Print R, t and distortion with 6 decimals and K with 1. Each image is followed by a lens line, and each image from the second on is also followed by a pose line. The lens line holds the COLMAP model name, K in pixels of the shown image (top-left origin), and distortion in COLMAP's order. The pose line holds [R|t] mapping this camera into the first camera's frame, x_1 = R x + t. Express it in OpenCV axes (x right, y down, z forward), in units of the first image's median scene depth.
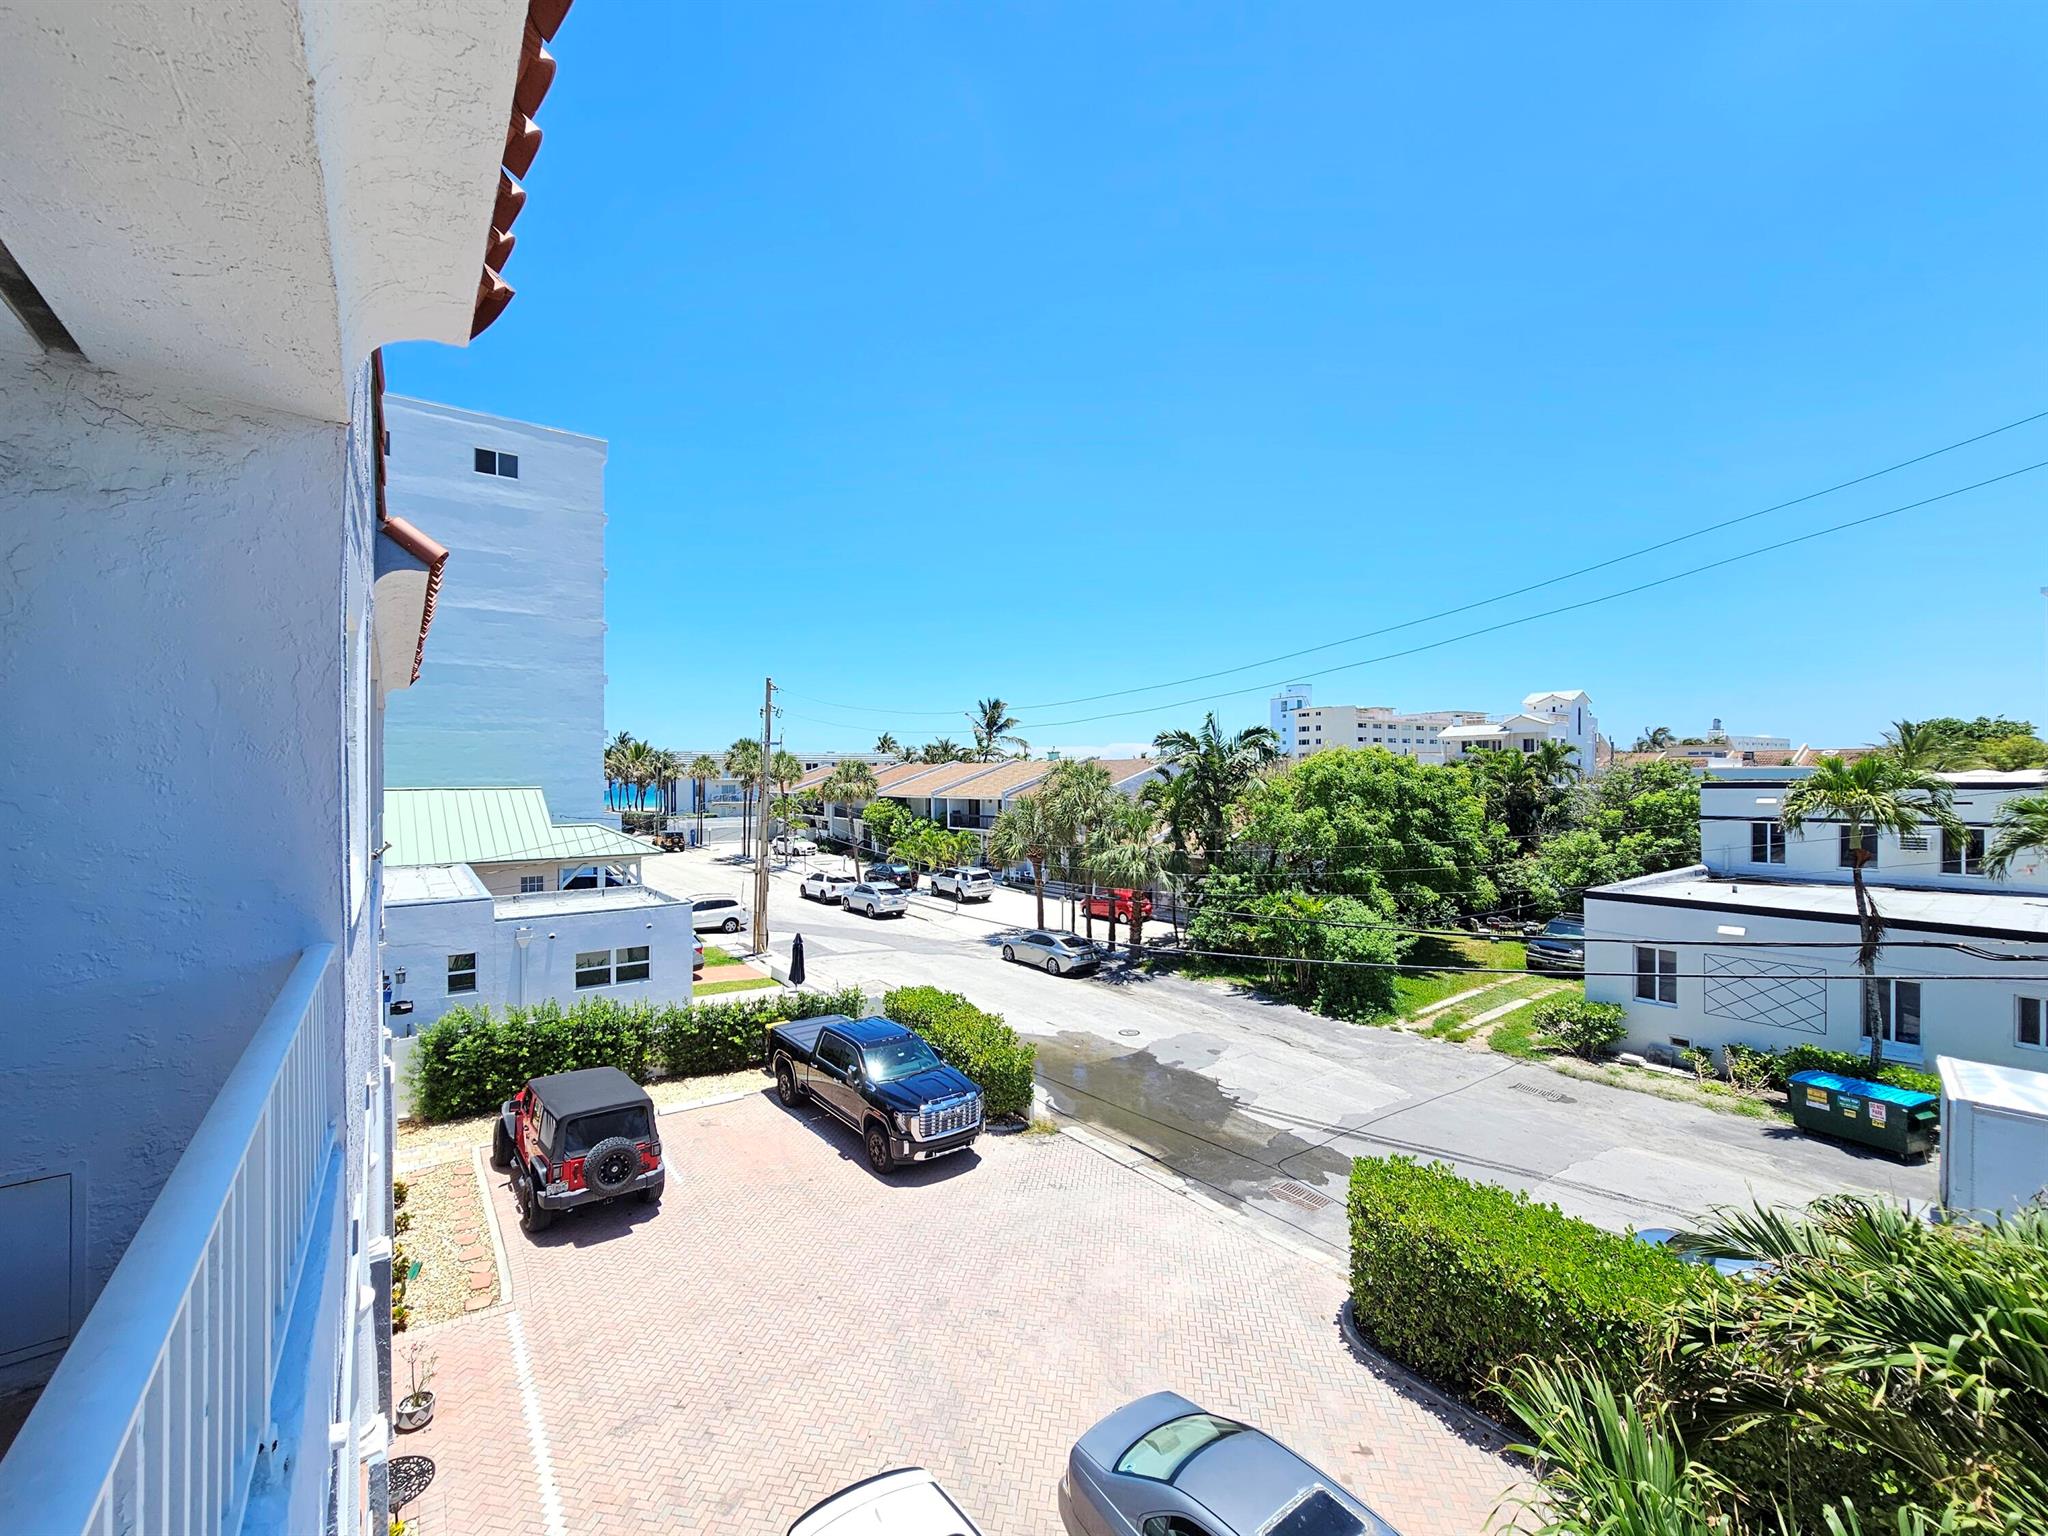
lens RADIAL K [[839.0, 0, 1020.1], [0, 839.0, 766.0], [0, 0, 1]] dist [-0.005714, 0.002408]
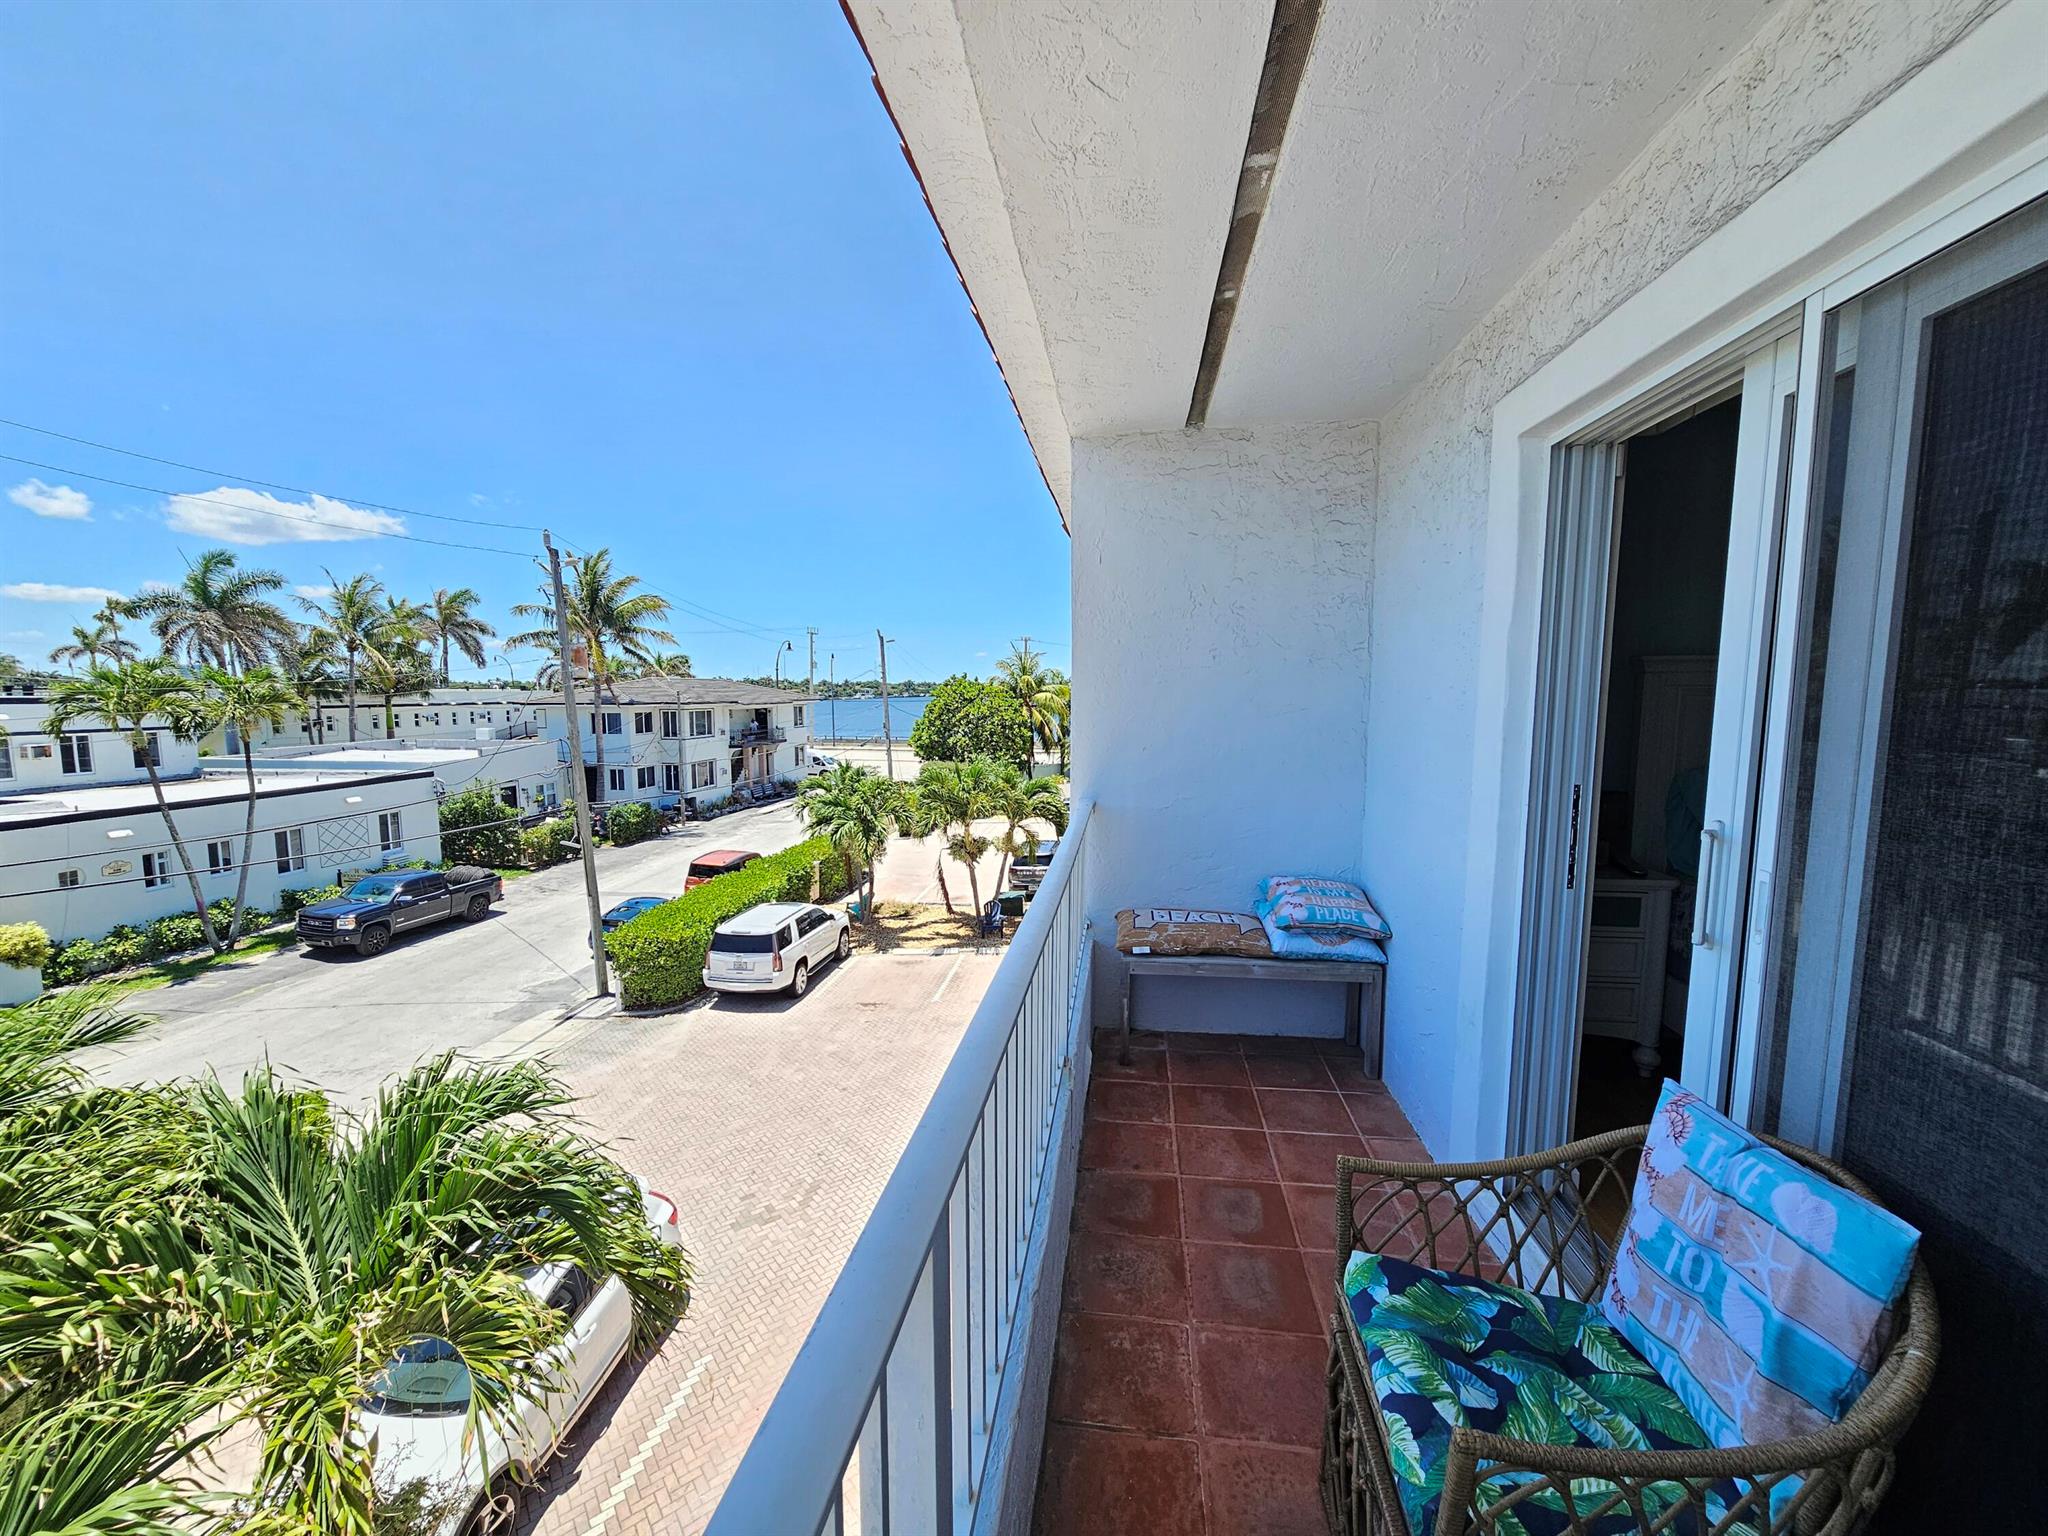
lens RADIAL K [[839.0, 0, 1019.9], [0, 839.0, 772.4], [0, 0, 1]] dist [-0.005714, 0.002408]
pose [[-0.706360, -0.070545, 0.704328, -0.113994], [-0.006212, 0.995601, 0.093489, 0.000567], [-0.707825, 0.061661, -0.703691, 0.136990]]
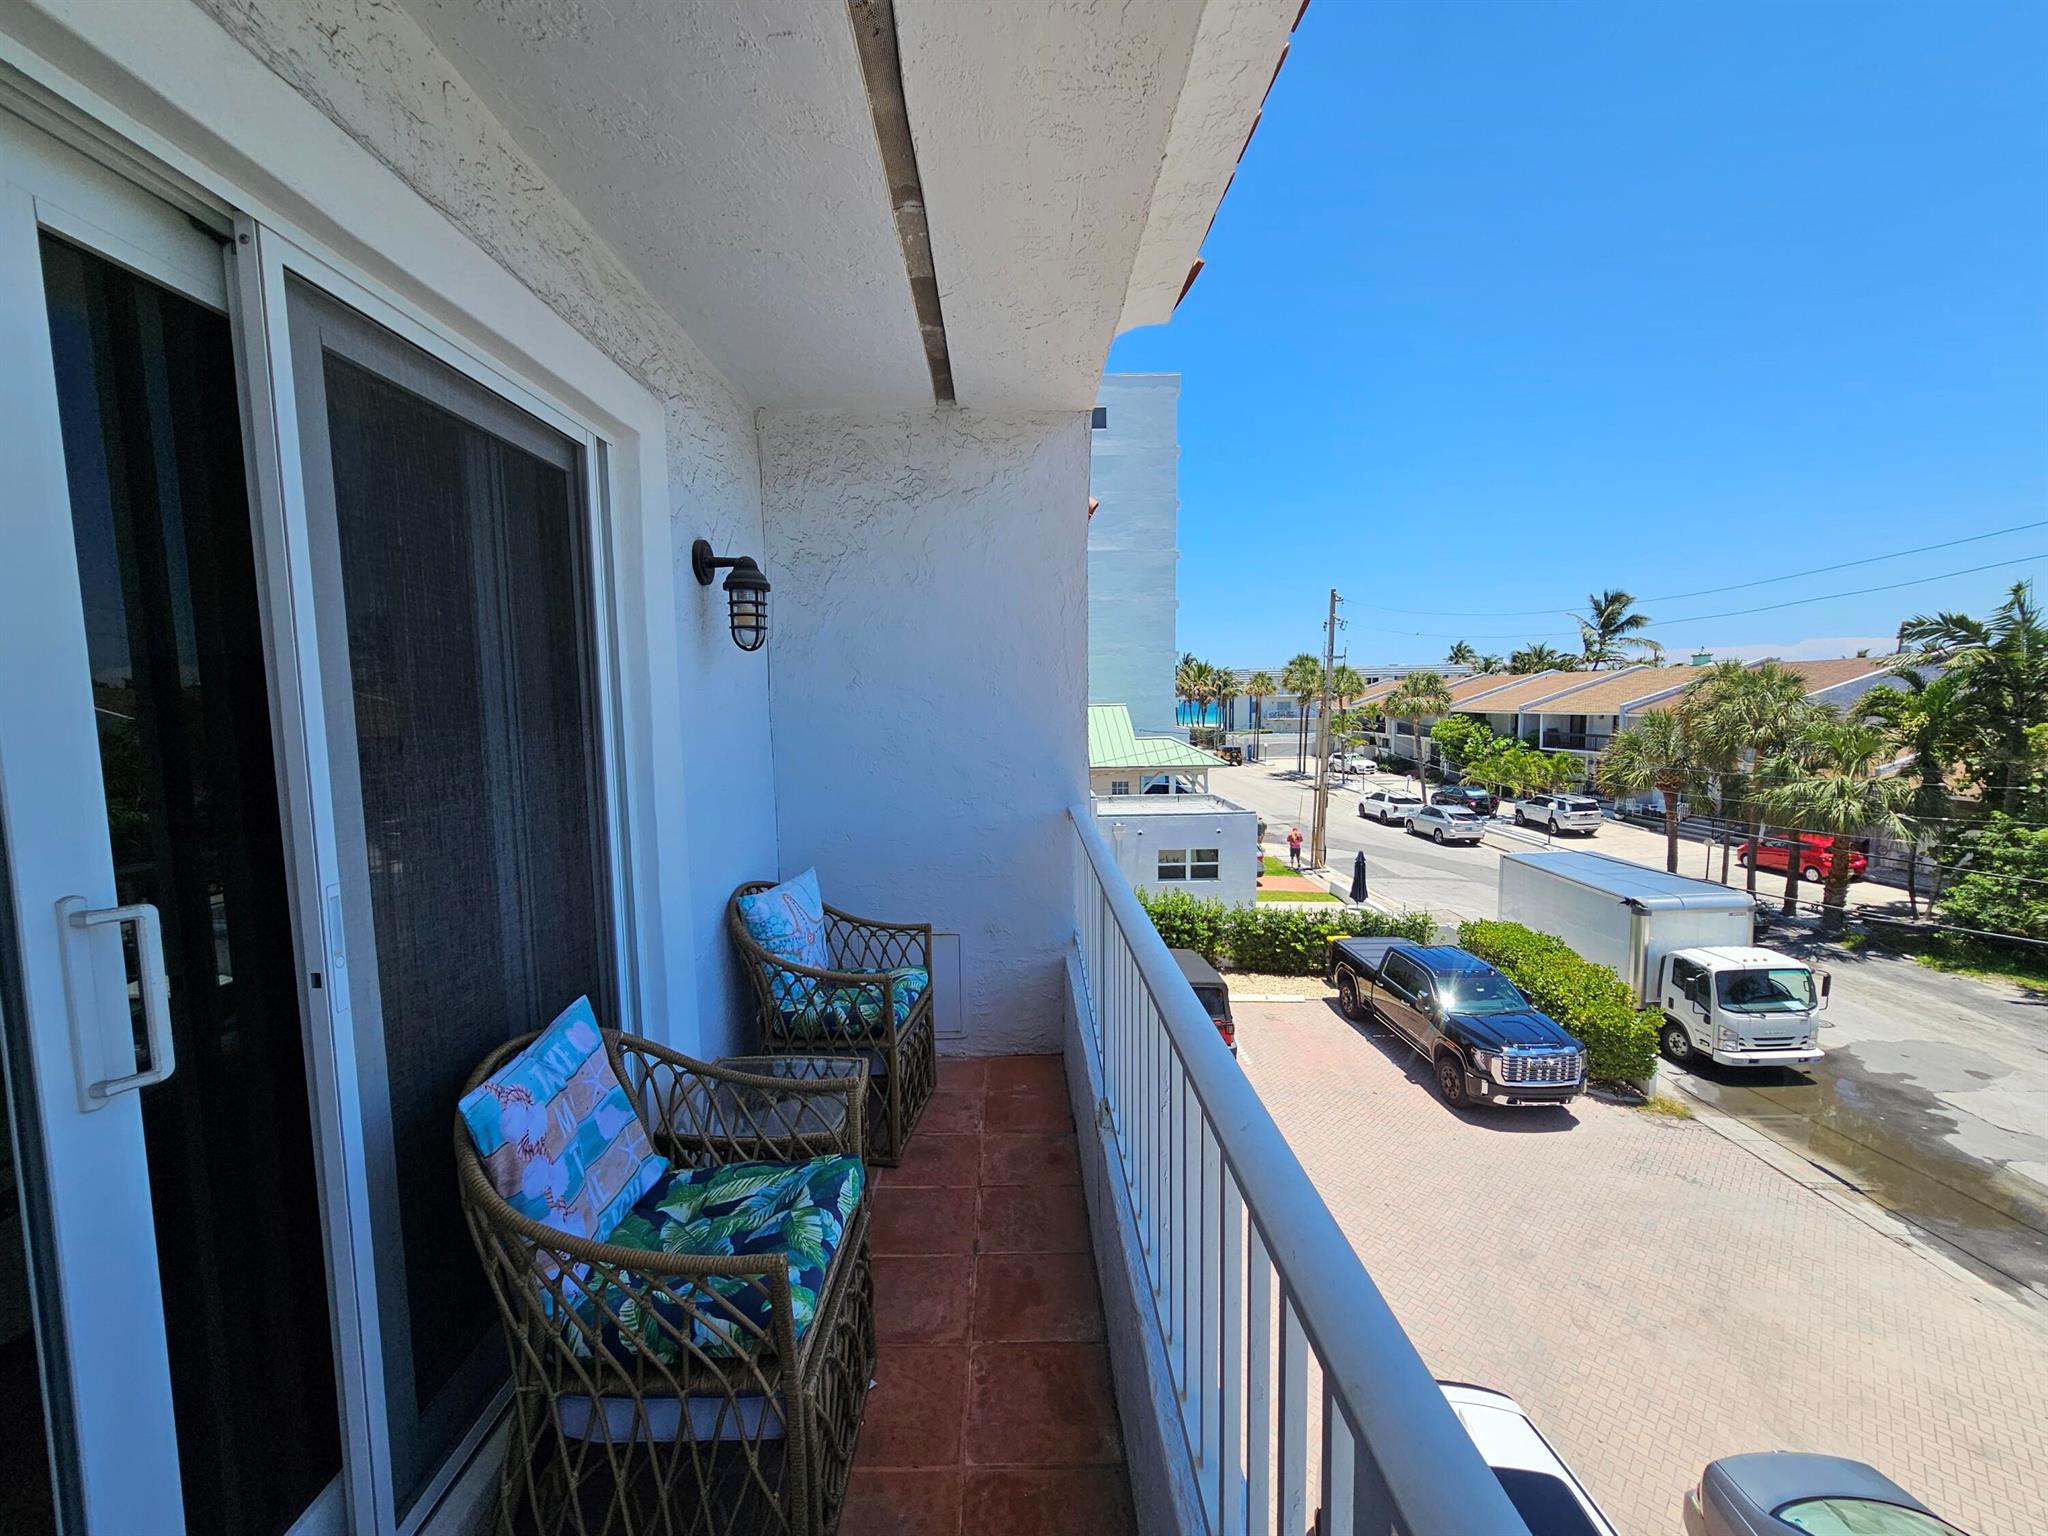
lens RADIAL K [[839.0, 0, 1018.4], [0, 839.0, 773.9], [0, 0, 1]] dist [-0.005714, 0.002408]
pose [[0.802292, 0.042305, -0.595431, -0.006121], [0.022651, 0.994610, 0.101186, 0.001278], [0.596502, -0.094667, 0.797009, -0.010488]]
